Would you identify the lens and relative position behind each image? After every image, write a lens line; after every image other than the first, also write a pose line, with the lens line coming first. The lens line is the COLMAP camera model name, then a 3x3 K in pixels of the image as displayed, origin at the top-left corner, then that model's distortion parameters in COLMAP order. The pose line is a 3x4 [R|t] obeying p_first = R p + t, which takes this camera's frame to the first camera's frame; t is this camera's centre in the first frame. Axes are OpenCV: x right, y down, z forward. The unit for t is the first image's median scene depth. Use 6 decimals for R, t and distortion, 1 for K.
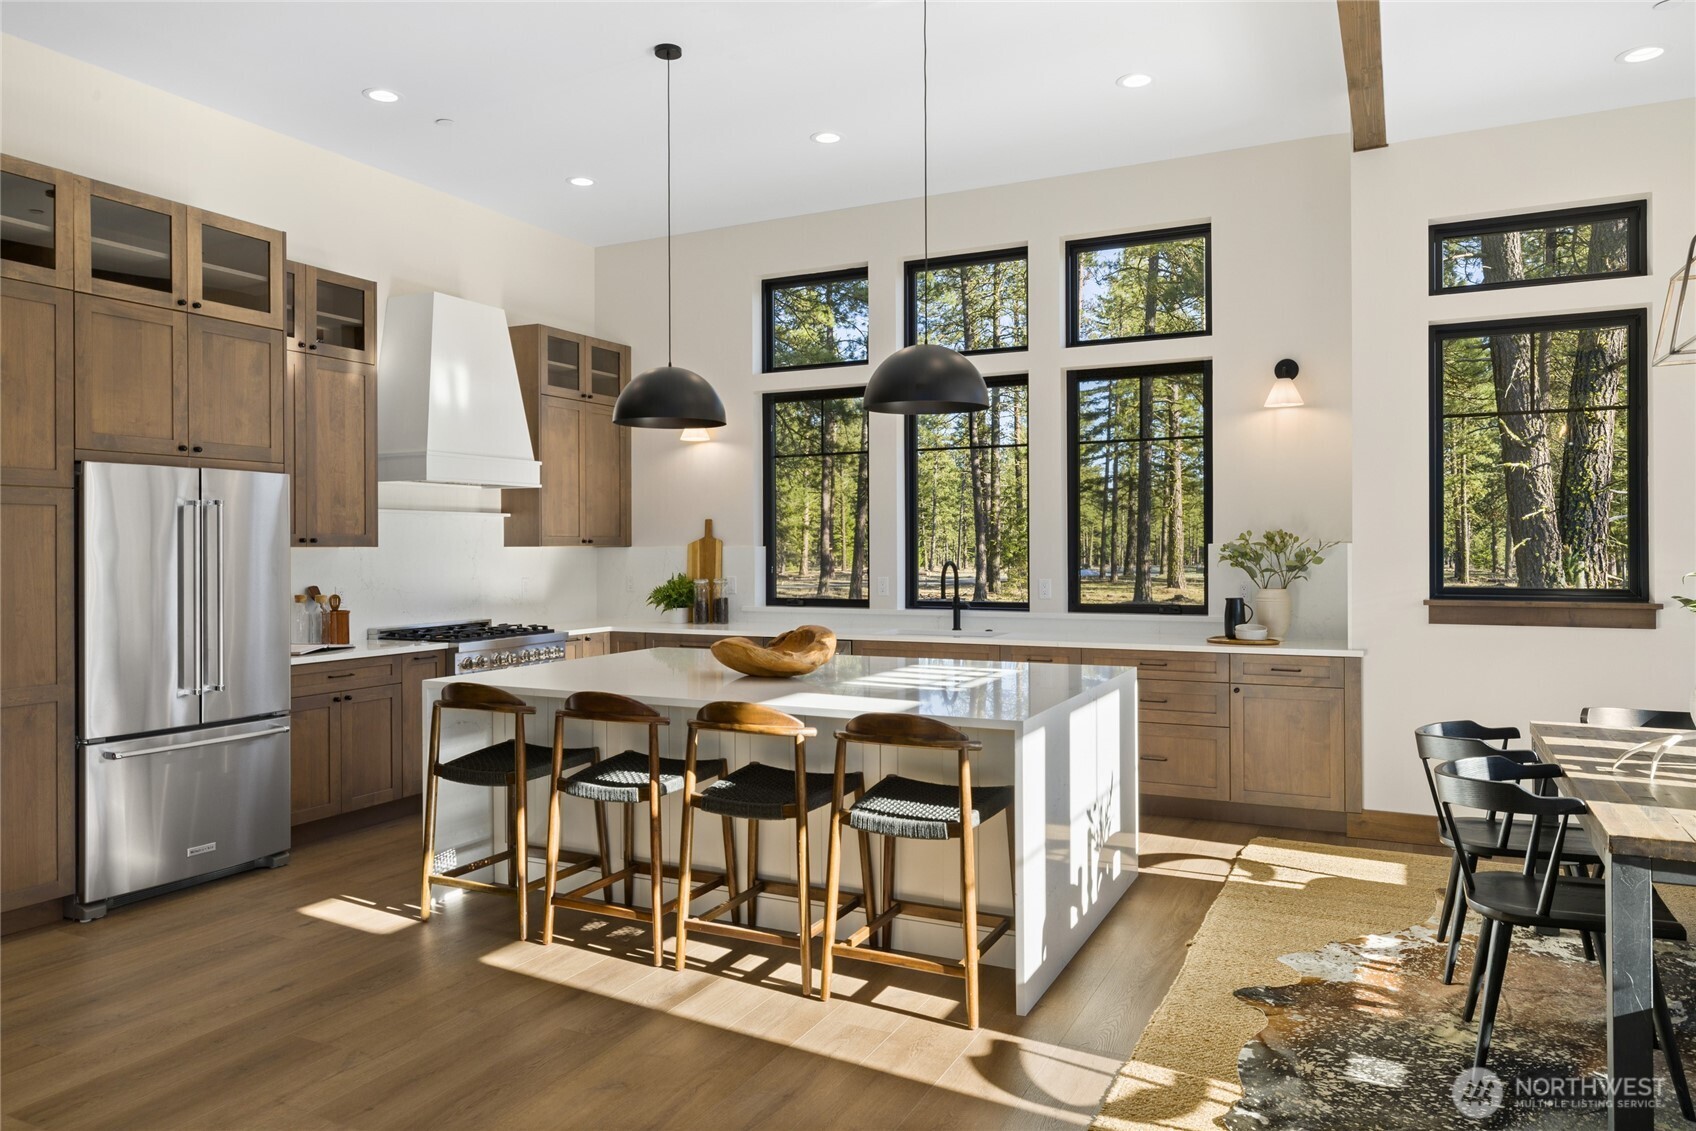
lens RADIAL K [[1126.7, 0, 850.7], [0, 1126.7, 556.8], [0, 0, 1]] dist [-0.006611, -0.002030]
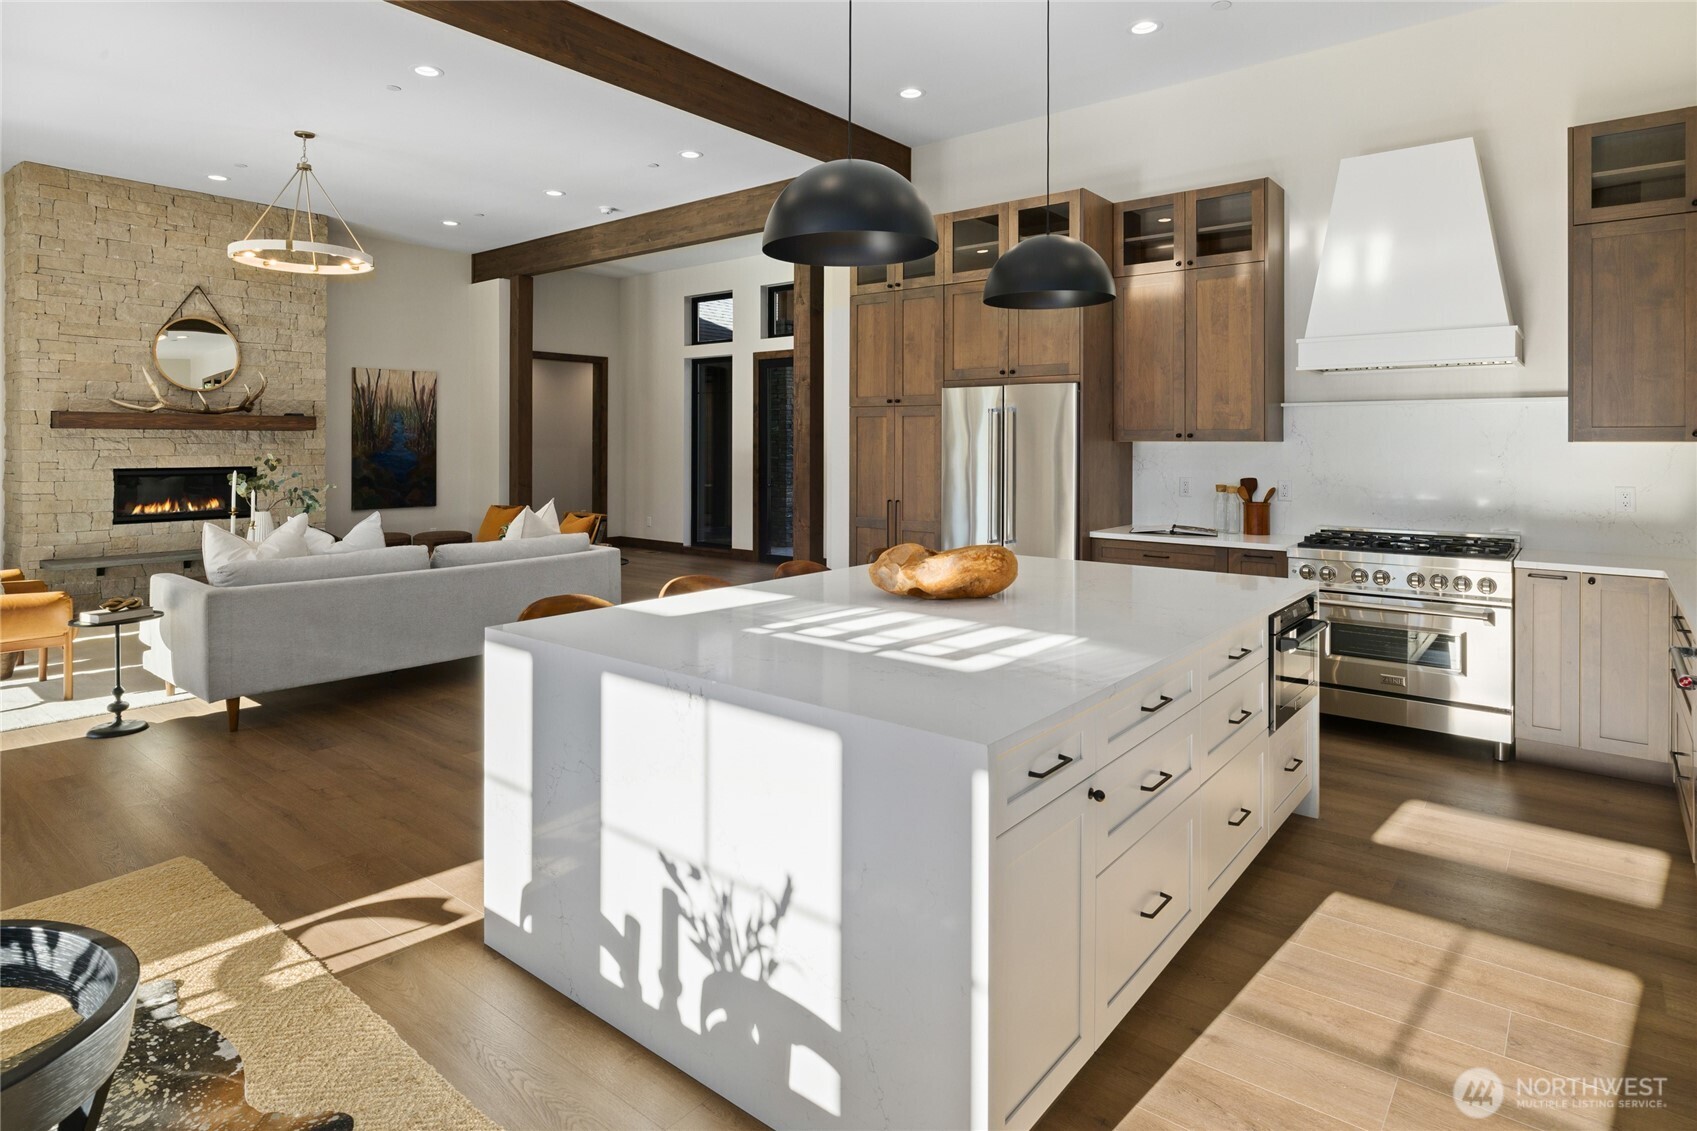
lens RADIAL K [[921.8, 0, 830.1], [0, 921.8, 448.5], [0, 0, 1]] dist [-0.001891, 0.000622]
pose [[-0.230837, 0.009644, -0.972945, 0.574007], [-0.010990, 0.999861, 0.012518, -0.010727], [0.972930, 0.013582, -0.230699, 1.000657]]
